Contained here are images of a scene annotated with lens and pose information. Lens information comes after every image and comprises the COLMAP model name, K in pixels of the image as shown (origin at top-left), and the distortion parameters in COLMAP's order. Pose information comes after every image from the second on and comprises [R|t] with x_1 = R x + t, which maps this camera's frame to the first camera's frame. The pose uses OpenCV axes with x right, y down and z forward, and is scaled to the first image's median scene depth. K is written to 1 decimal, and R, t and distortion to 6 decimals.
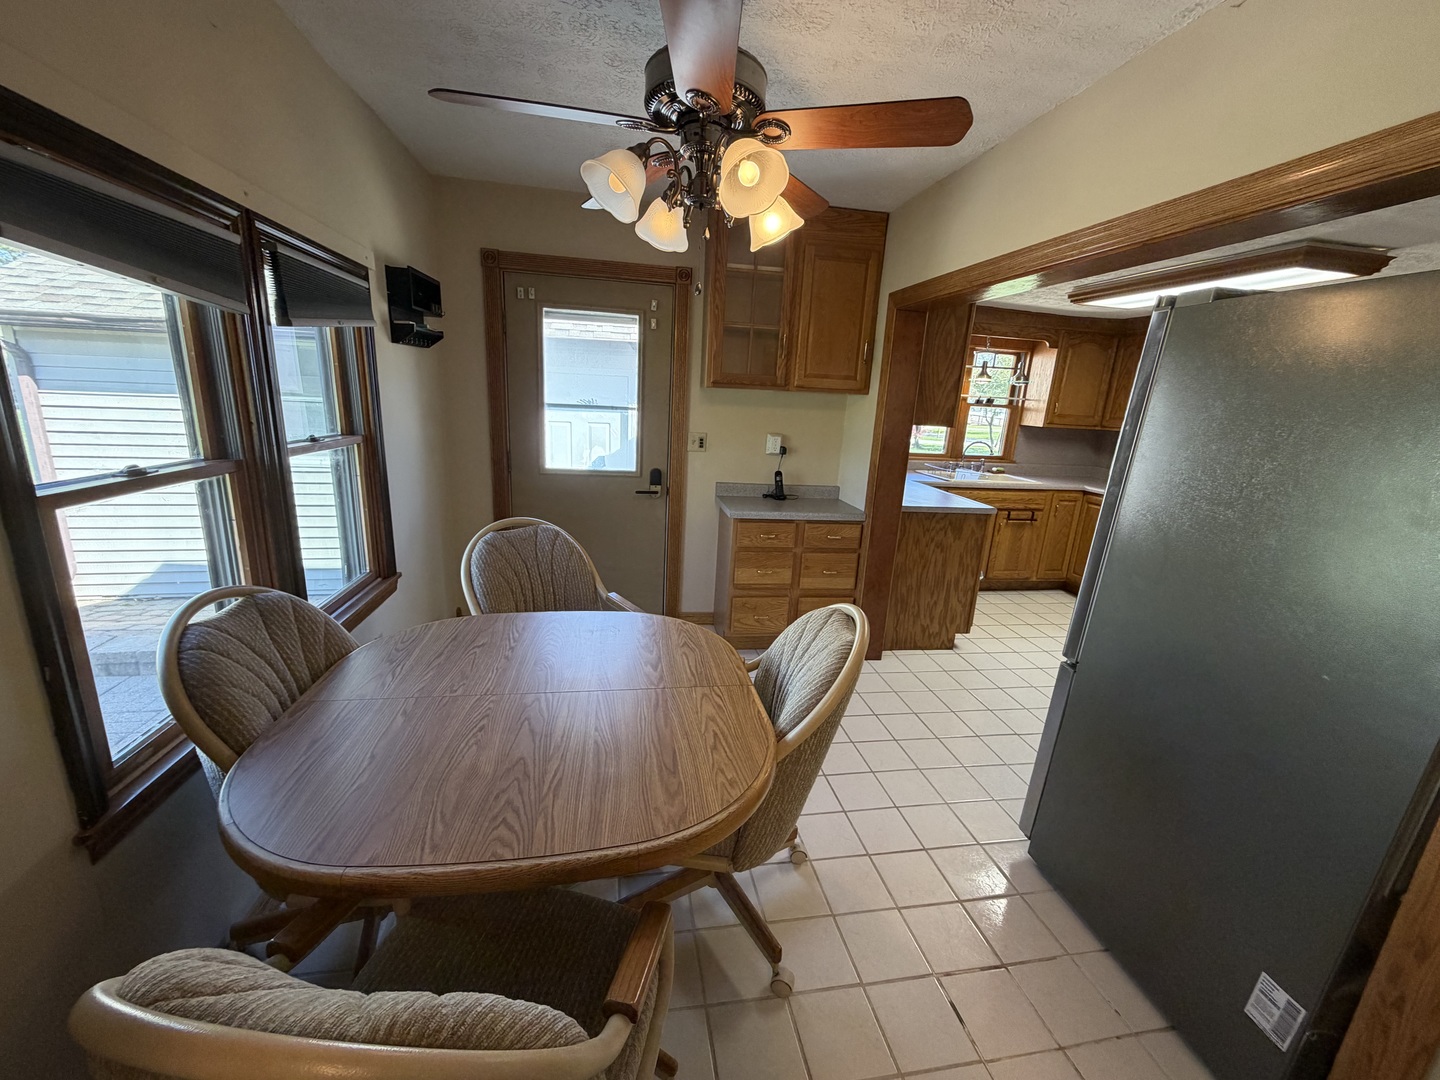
lens RADIAL K [[572.1, 0, 719.2], [0, 572.1, 539.7], [0, 0, 1]] dist [0.000792, -0.000420]
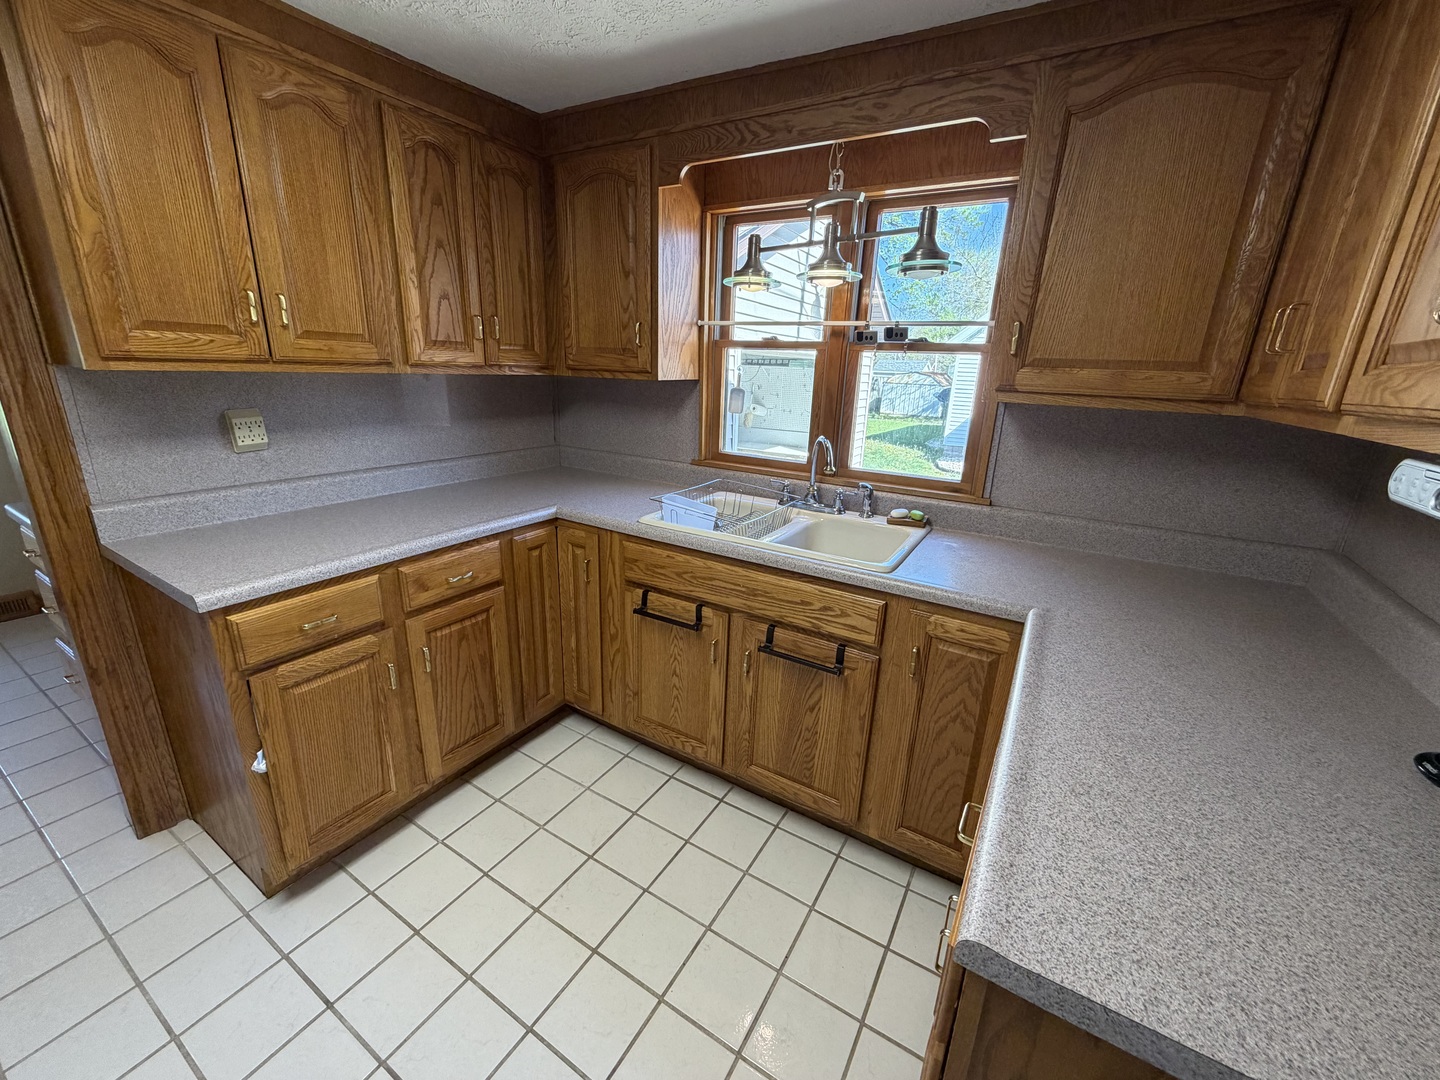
lens RADIAL K [[572.1, 0, 720.3], [0, 572.1, 541.4], [0, 0, 1]] dist [0.000792, -0.000420]
pose [[0.749034, 0.162356, -0.642330, 0.704094], [-0.154554, 0.985580, 0.068888, -0.122821], [0.644252, 0.047675, 0.763326, 0.689169]]
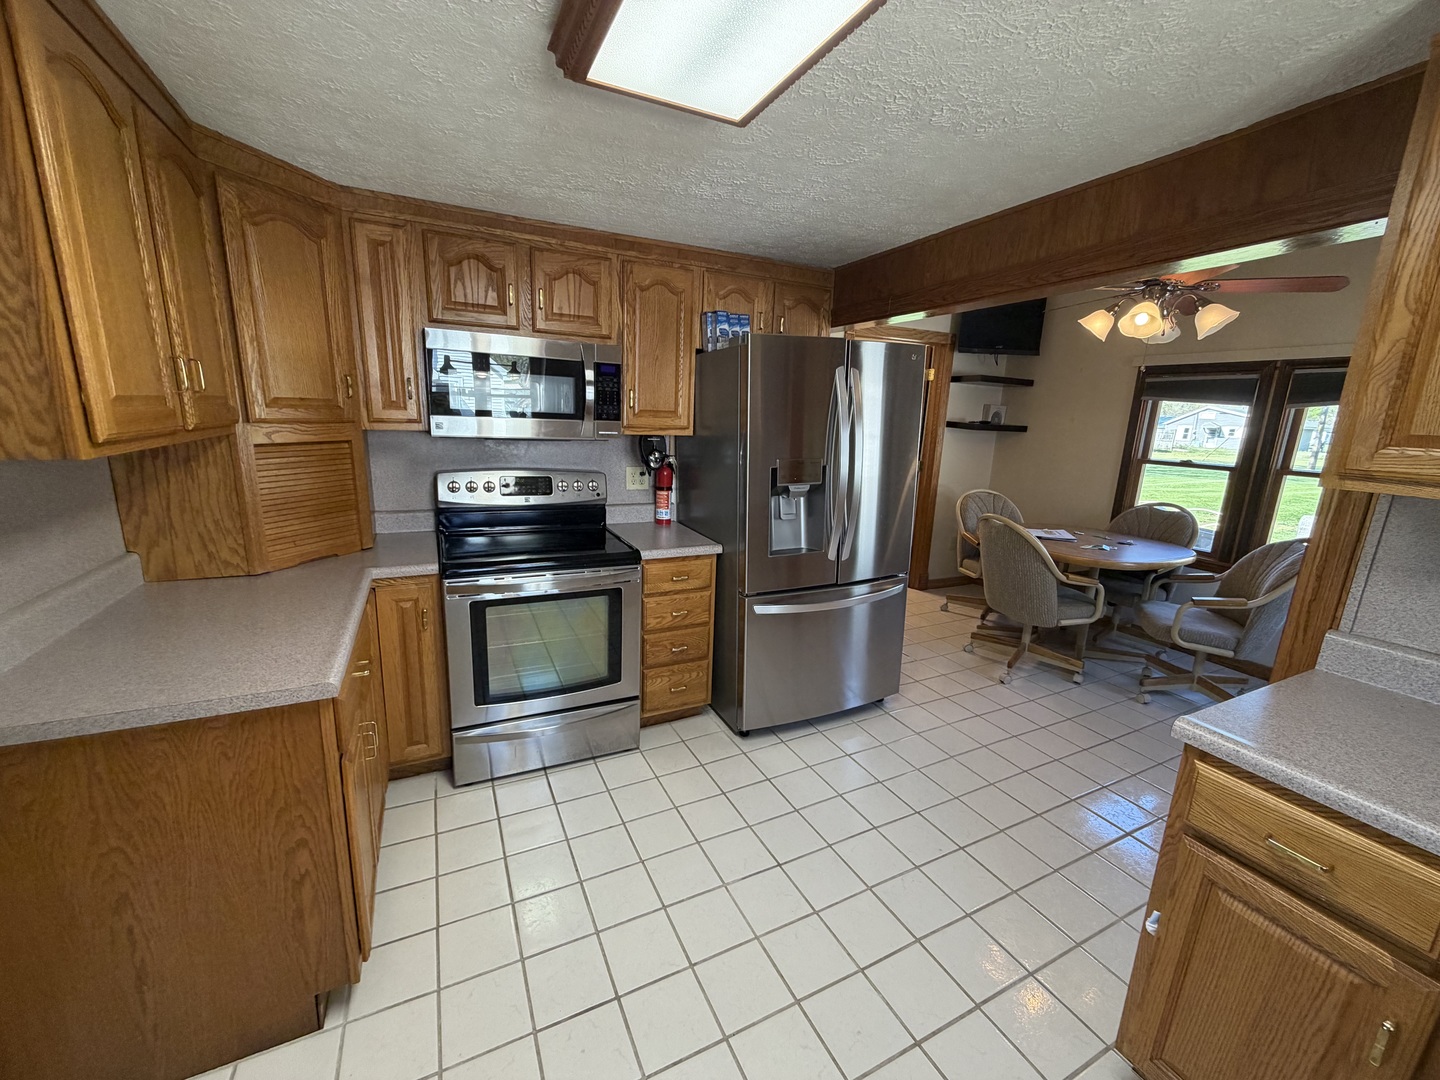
lens RADIAL K [[572.1, 0, 718.8], [0, 572.1, 539.7], [0, 0, 1]] dist [0.000792, -0.000420]
pose [[-0.956834, -0.028747, -0.289210, 0.619412], [-0.155563, 0.891207, 0.426087, -0.183349], [0.245498, 0.452684, -0.857209, 0.860068]]
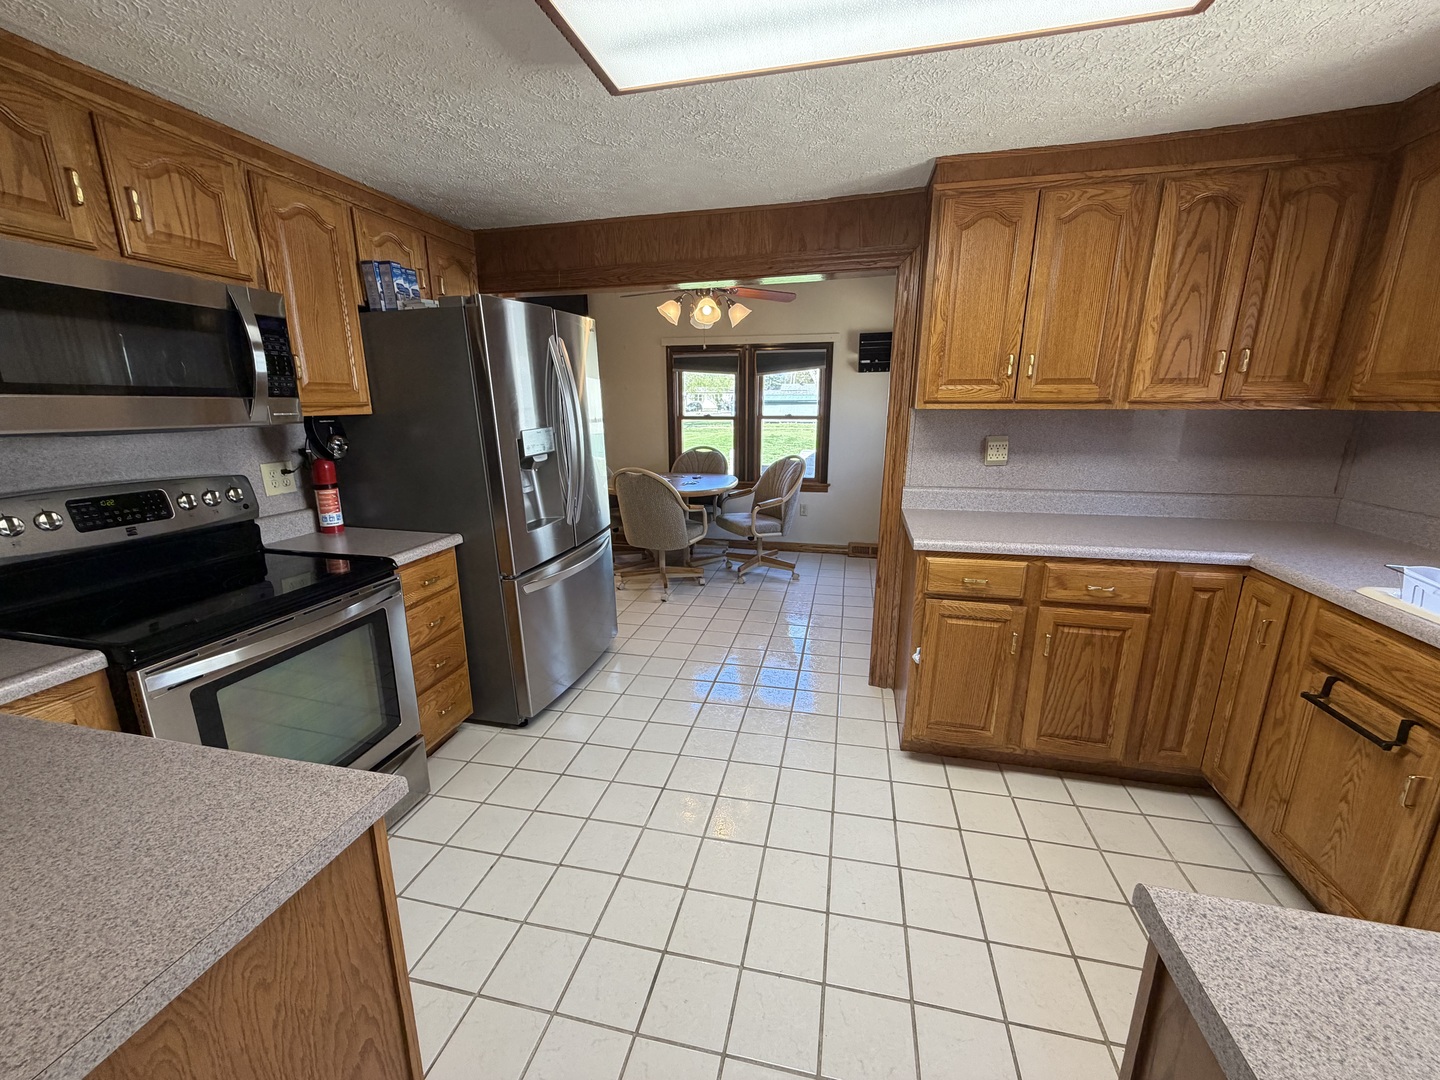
lens RADIAL K [[572.1, 0, 714.8], [0, 572.1, 539.8], [0, 0, 1]] dist [0.000792, -0.000420]
pose [[-0.394794, 0.164890, -0.903853, 0.819293], [-0.244058, 0.929599, 0.276189, -0.126903], [0.885762, 0.329630, -0.326757, 0.742589]]
